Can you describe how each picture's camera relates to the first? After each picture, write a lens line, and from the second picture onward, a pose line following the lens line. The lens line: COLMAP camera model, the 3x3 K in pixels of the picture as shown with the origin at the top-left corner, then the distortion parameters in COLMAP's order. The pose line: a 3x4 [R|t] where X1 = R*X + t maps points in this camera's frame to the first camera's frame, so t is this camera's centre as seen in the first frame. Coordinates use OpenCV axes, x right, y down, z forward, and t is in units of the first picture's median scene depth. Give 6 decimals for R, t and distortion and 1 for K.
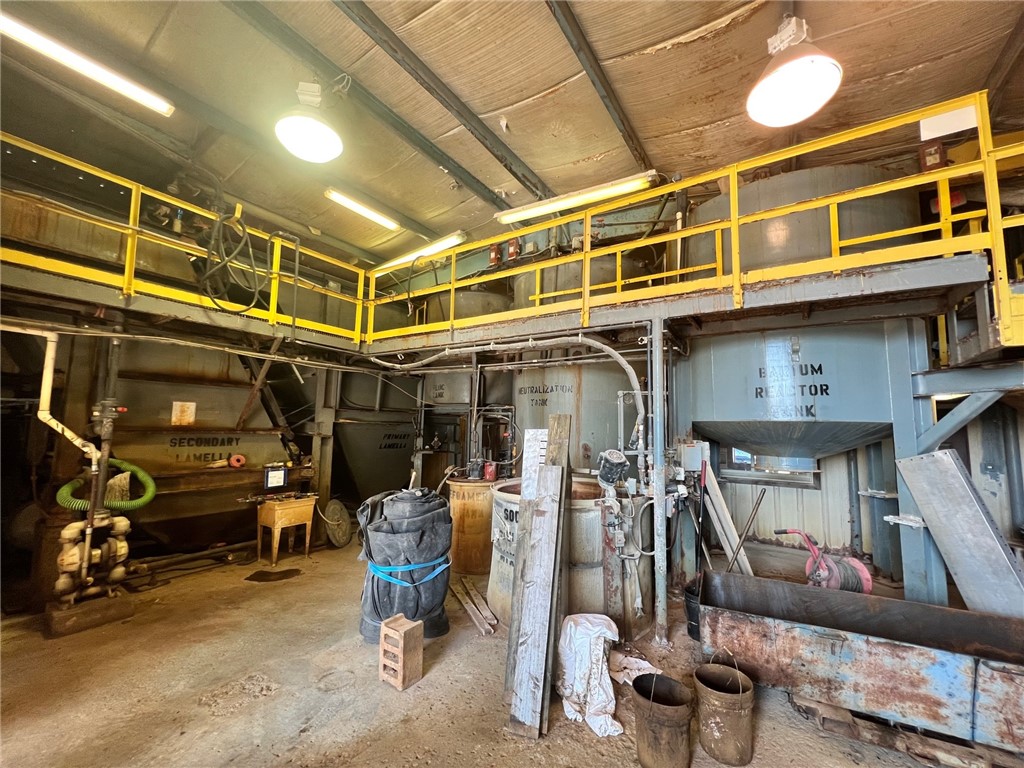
lens RADIAL K [[411.3, 0, 511.3], [0, 411.3, 386.1], [0, 0, 1]] dist [-0.001638, 0.000399]
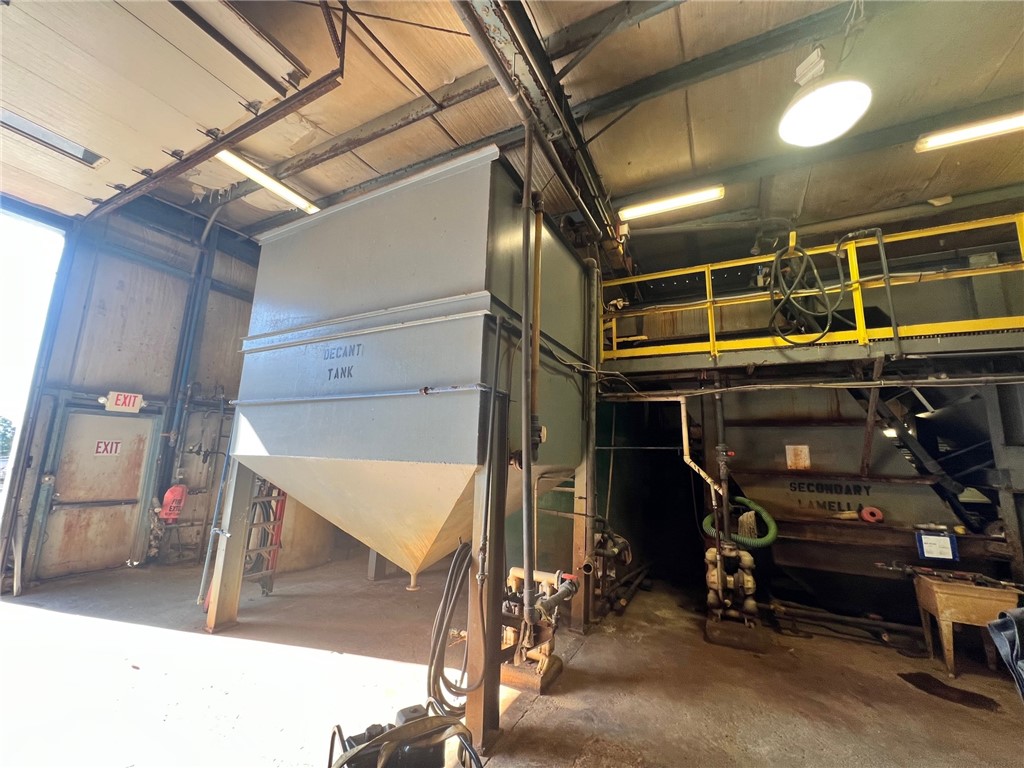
lens RADIAL K [[411.3, 0, 512.7], [0, 411.3, 385.1], [0, 0, 1]] dist [-0.001638, 0.000399]
pose [[0.119931, -0.185288, -0.975338, 0.115531], [0.069142, 0.981603, -0.177976, 0.026697], [0.990372, -0.046092, 0.130535, 0.213569]]
